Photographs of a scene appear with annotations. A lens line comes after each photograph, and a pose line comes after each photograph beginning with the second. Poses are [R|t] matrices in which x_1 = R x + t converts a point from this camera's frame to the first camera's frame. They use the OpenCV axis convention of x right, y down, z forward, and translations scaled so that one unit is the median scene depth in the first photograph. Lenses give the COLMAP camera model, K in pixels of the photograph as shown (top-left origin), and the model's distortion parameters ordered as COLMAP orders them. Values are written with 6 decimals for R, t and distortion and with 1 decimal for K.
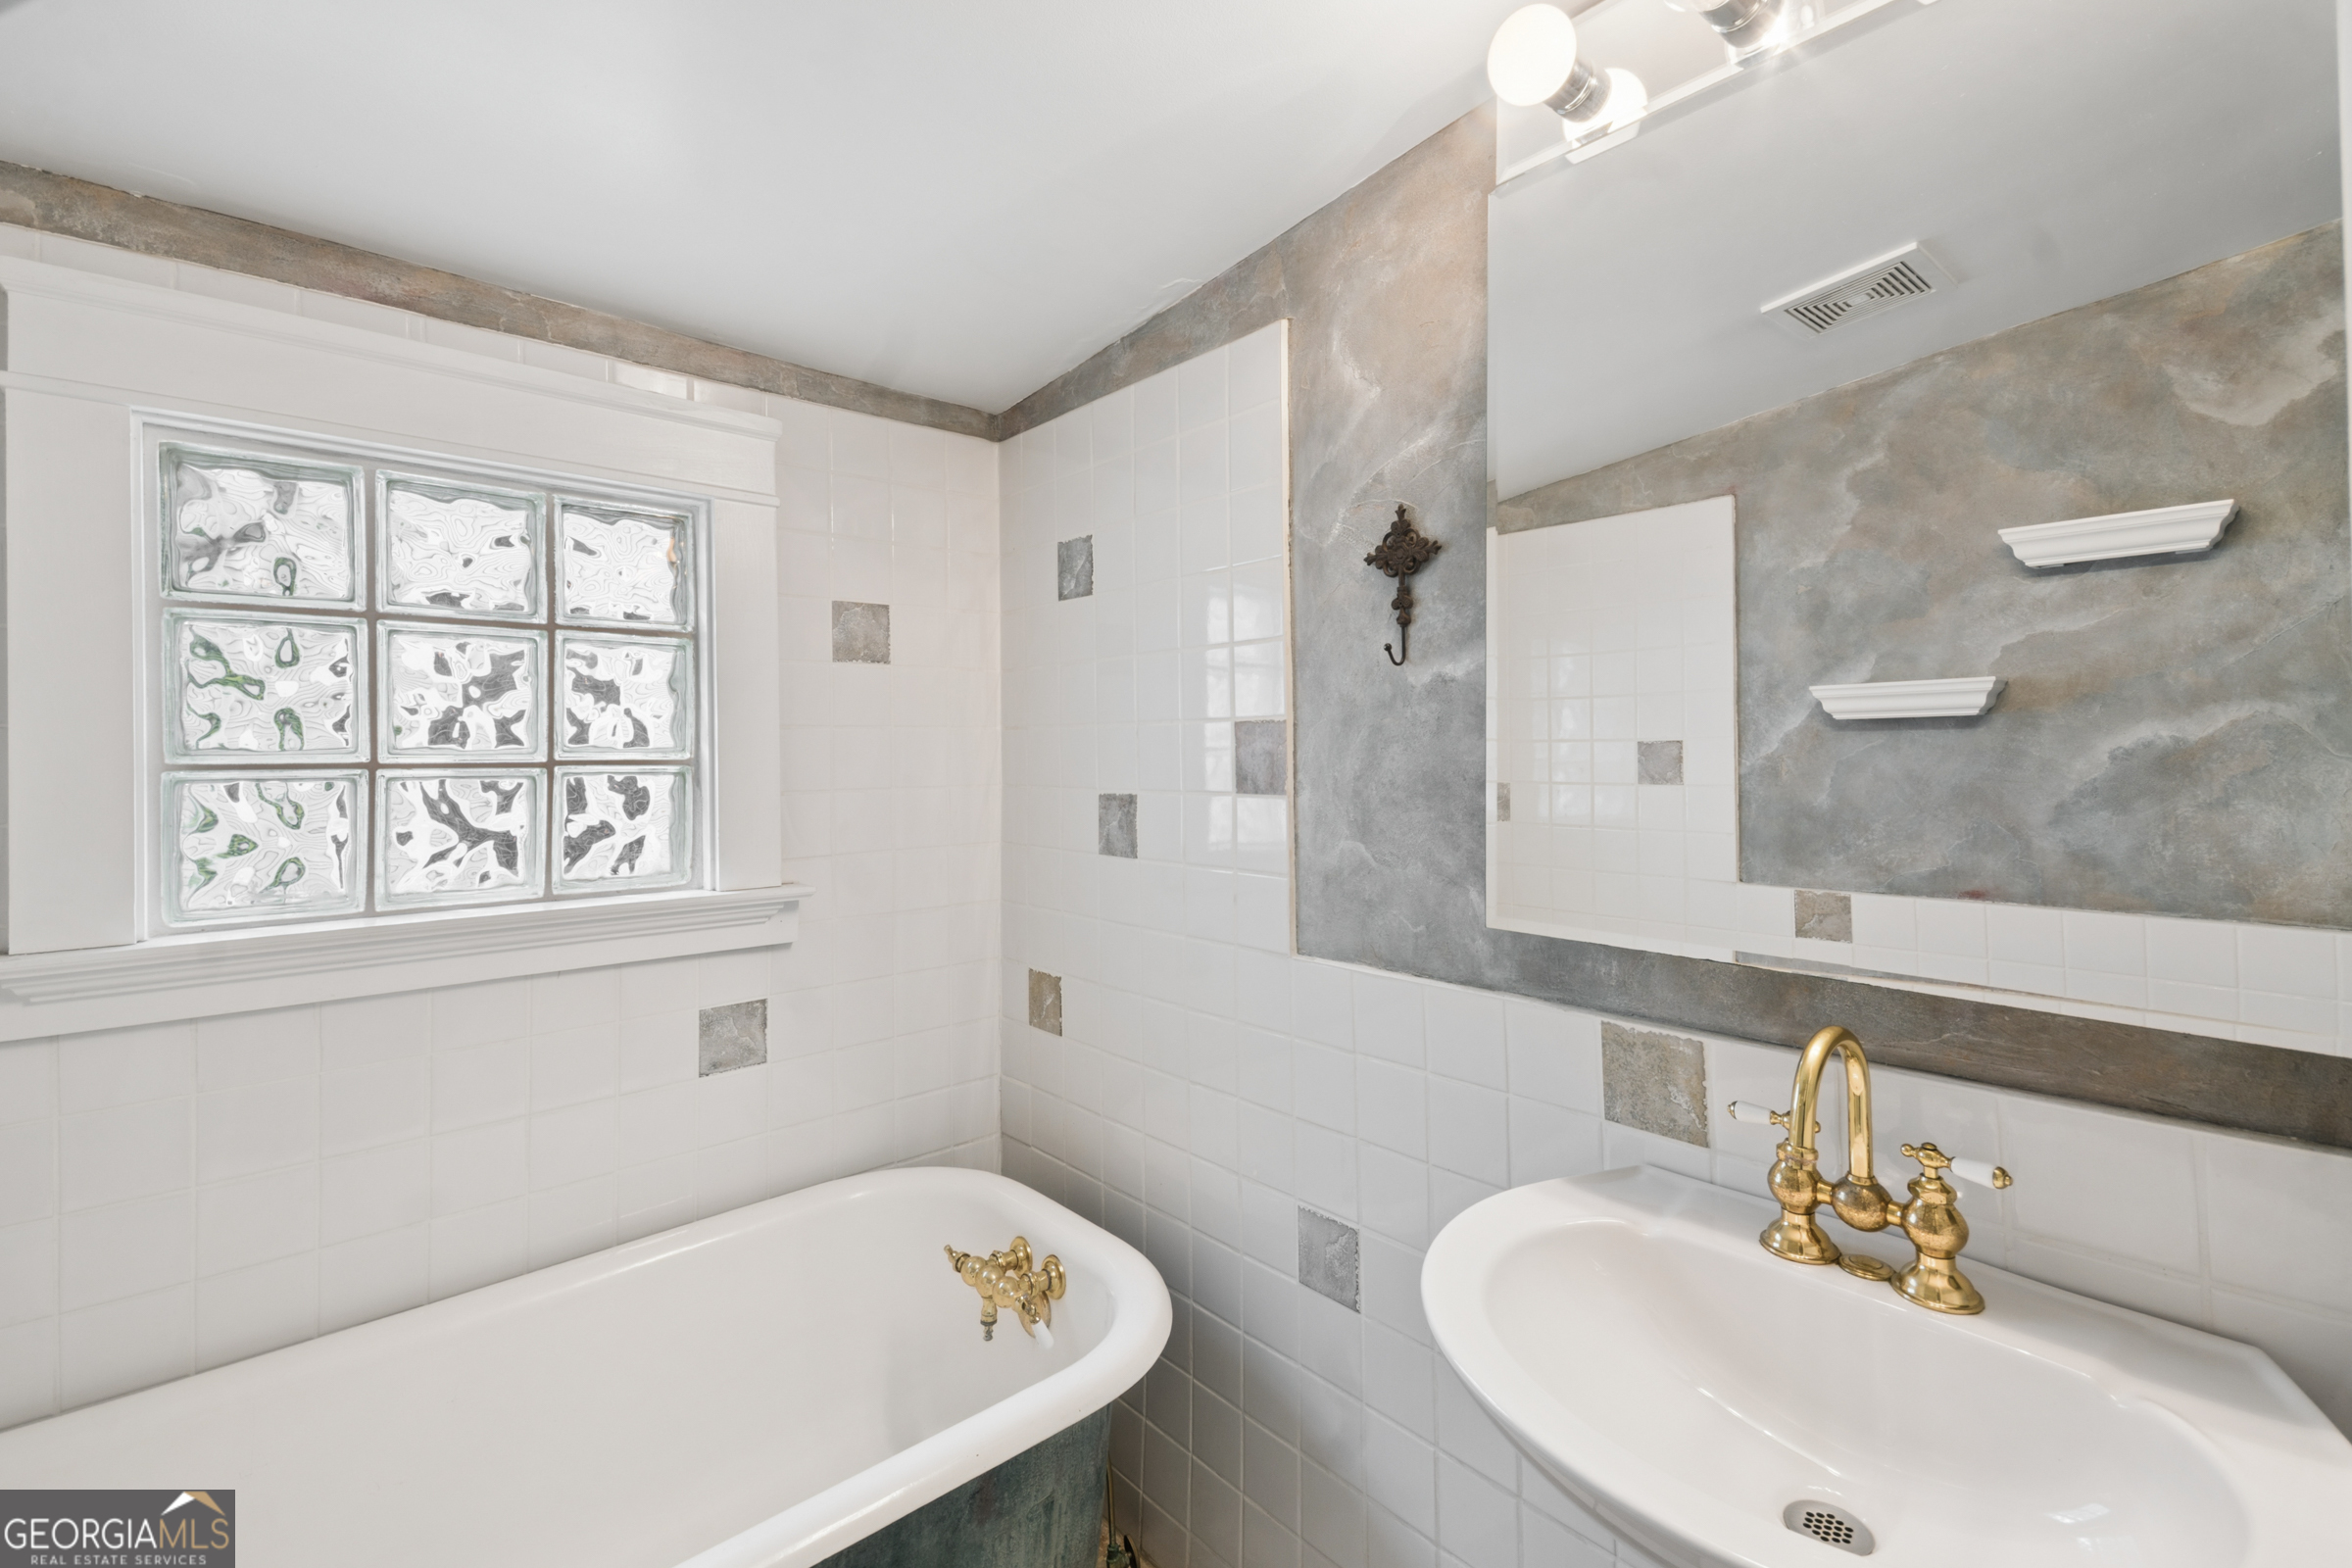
lens RADIAL K [[1023.5, 0, 1175.4], [0, 1023.5, 754.8], [0, 0, 1]] dist [0.016114, 0.000359]
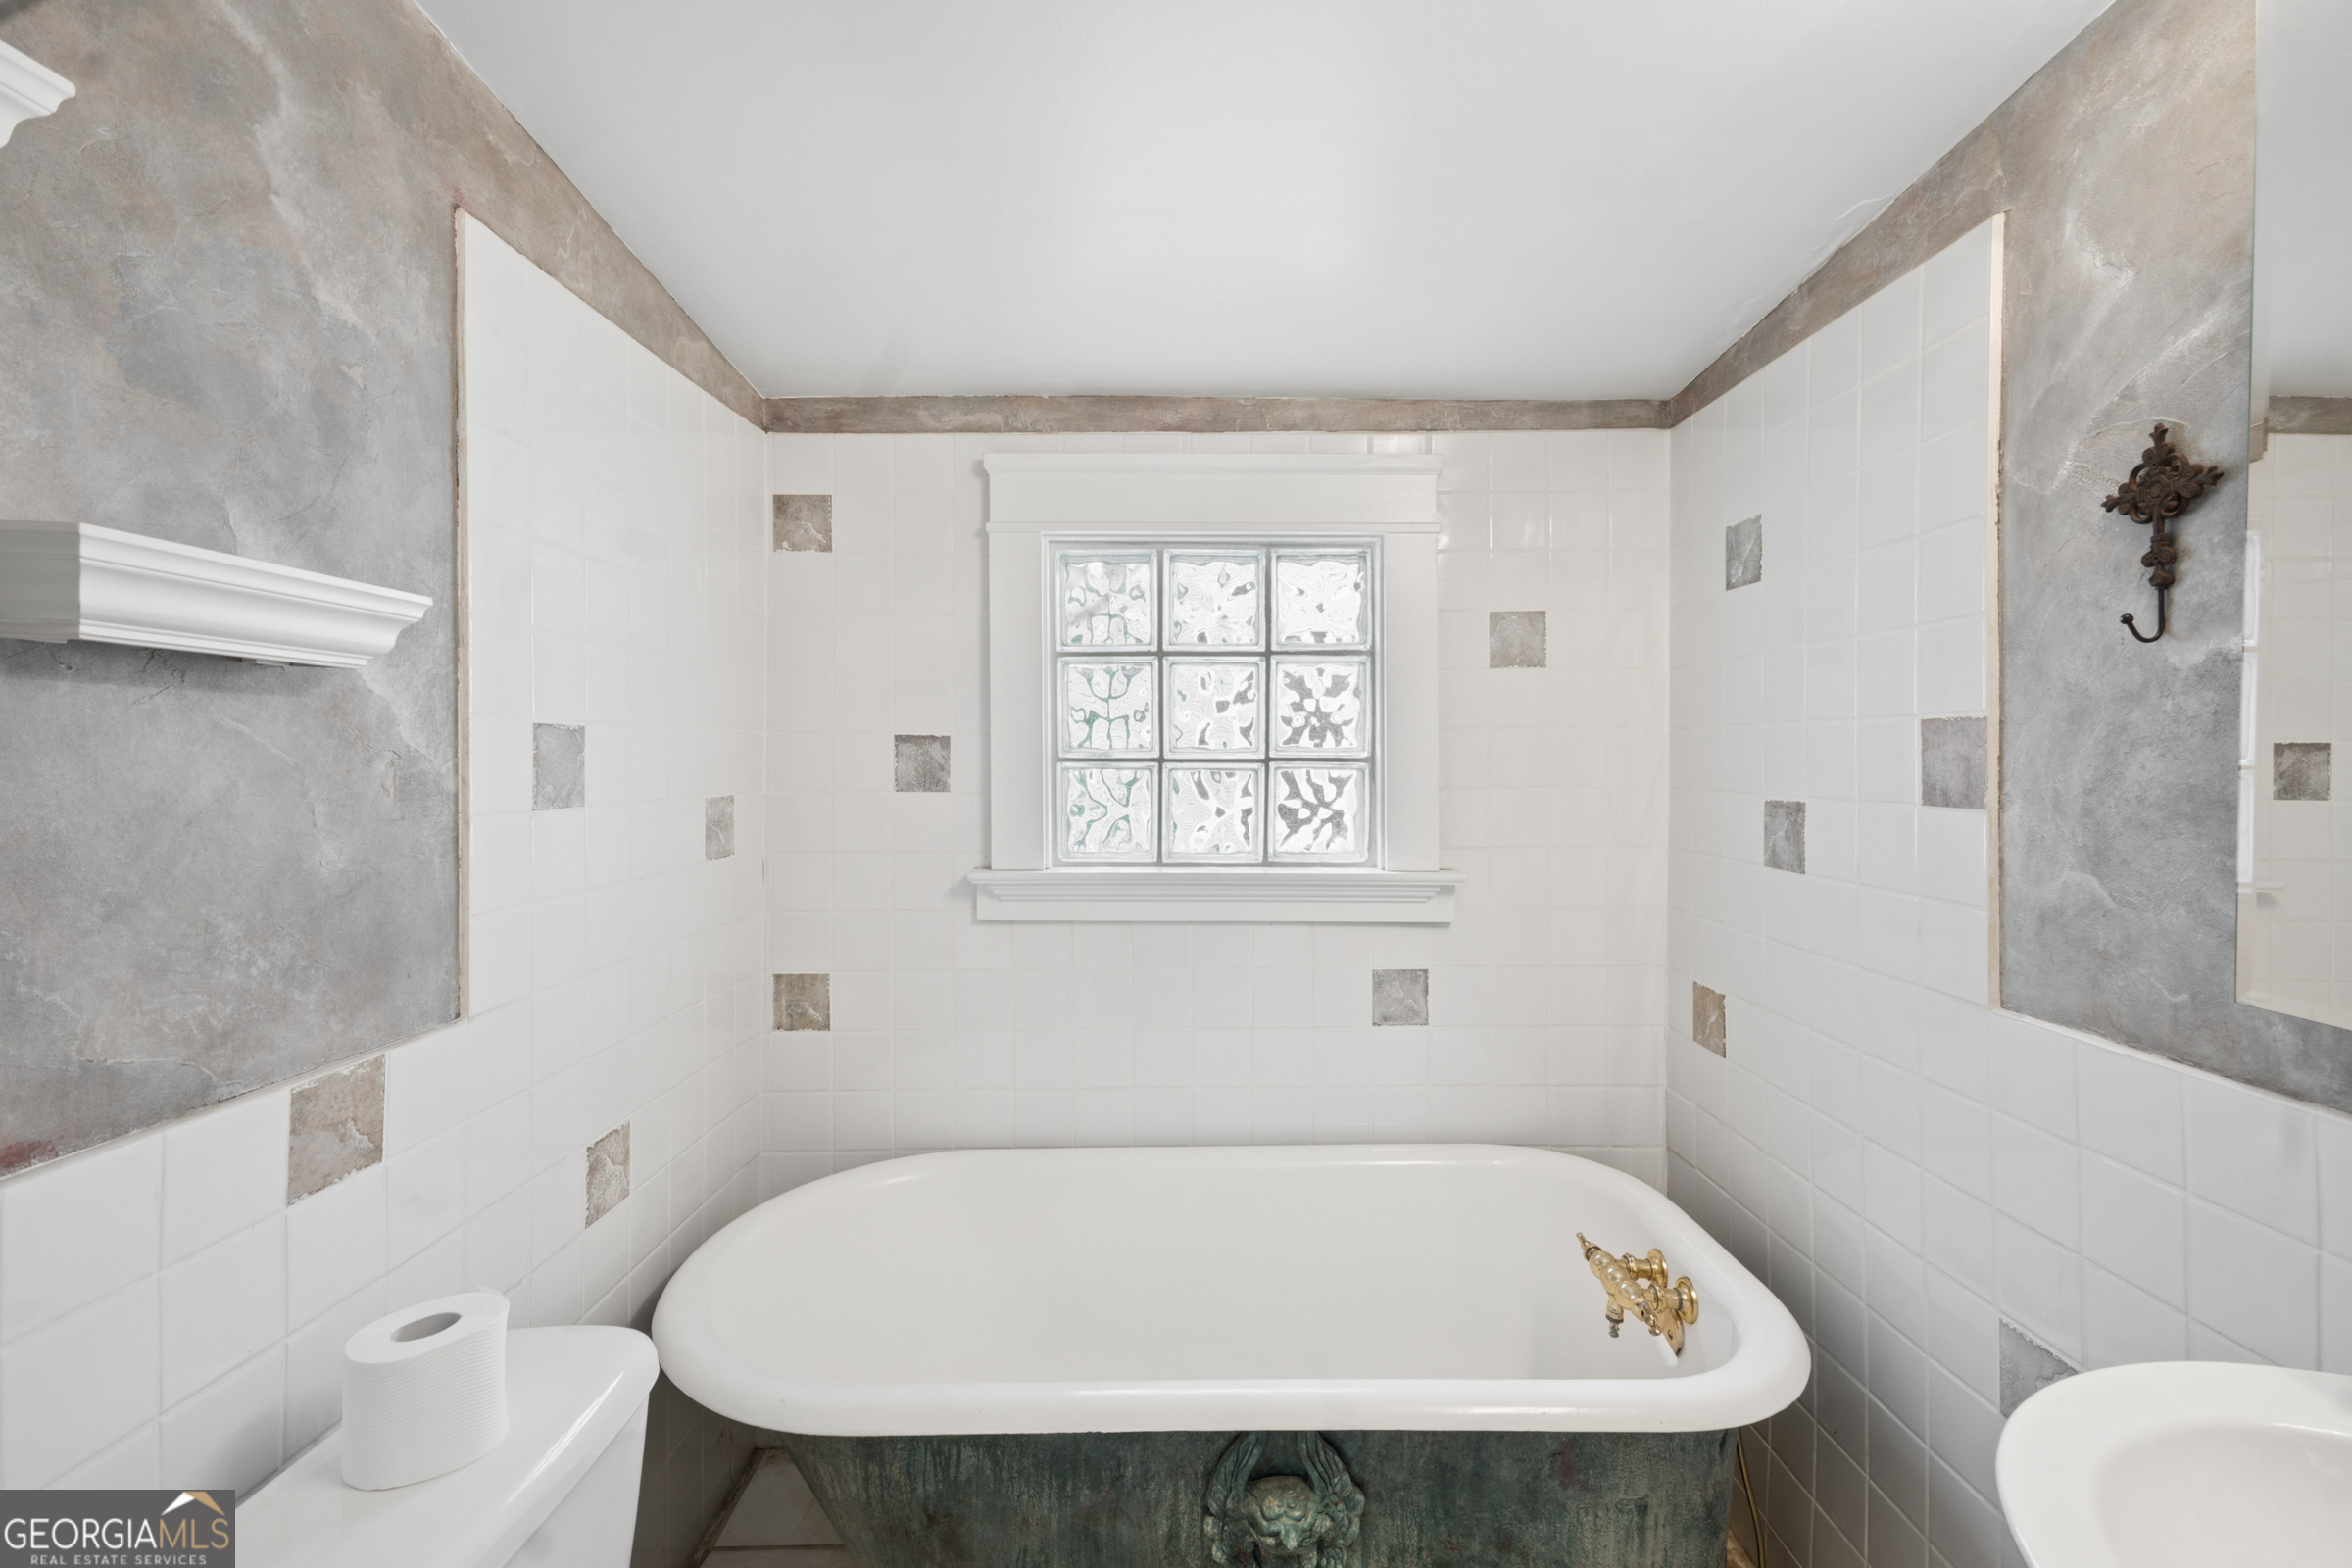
lens RADIAL K [[1019.3, 0, 1181.4], [0, 1019.3, 777.3], [0, 0, 1]] dist [0.014166, -0.003379]
pose [[0.747694, 0.022938, -0.663648, 0.166866], [-0.006671, 0.999612, 0.027033, -0.003771], [0.664010, -0.015785, 0.747557, -0.025837]]
